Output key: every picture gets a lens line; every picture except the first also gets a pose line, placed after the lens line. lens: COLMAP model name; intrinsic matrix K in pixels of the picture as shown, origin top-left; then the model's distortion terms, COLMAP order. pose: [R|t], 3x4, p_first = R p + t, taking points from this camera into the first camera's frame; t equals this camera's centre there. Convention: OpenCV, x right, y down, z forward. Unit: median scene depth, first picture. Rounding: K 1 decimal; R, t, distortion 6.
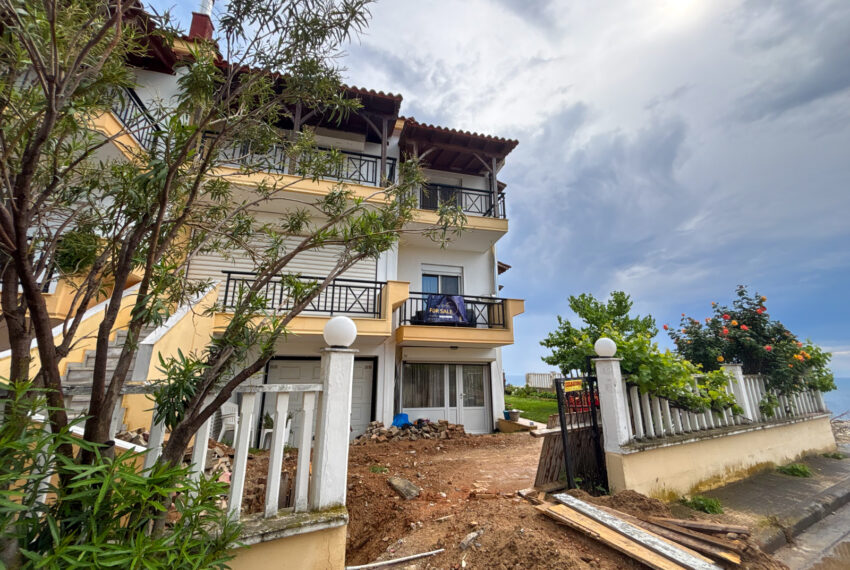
lens RADIAL K [[344.2, 0, 425.3], [0, 344.2, 270.9], [0, 0, 1]] dist [-0.002310, 0.001237]
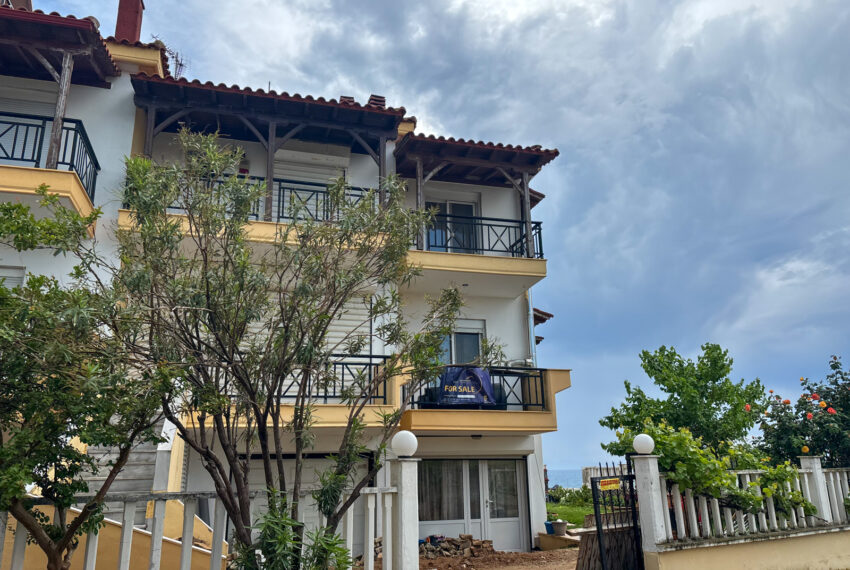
lens RADIAL K [[652.9, 0, 417.1], [0, 652.9, 258.3], [0, 0, 1]] dist [0.023128, -0.008325]
pose [[0.999554, -0.013579, 0.026584, -0.079196], [0.014143, 0.999676, -0.021144, -0.136932], [-0.026288, 0.021510, 0.999423, -0.424816]]
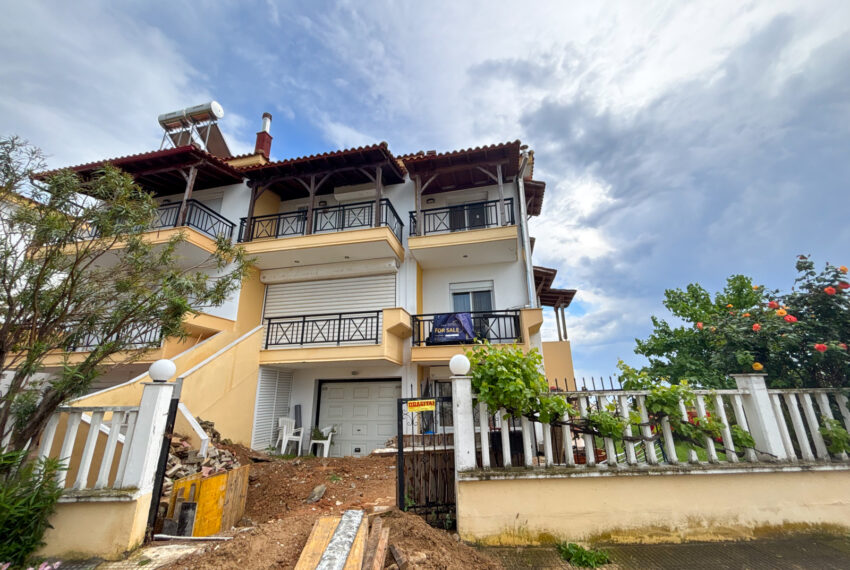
lens RADIAL K [[344.2, 0, 424.7], [0, 344.2, 275.1], [0, 0, 1]] dist [-0.002310, 0.001237]
pose [[0.885885, -0.163218, -0.434243, 0.448318], [0.149728, 0.986564, -0.065364, 0.012036], [0.439077, -0.007113, 0.898421, 0.053876]]
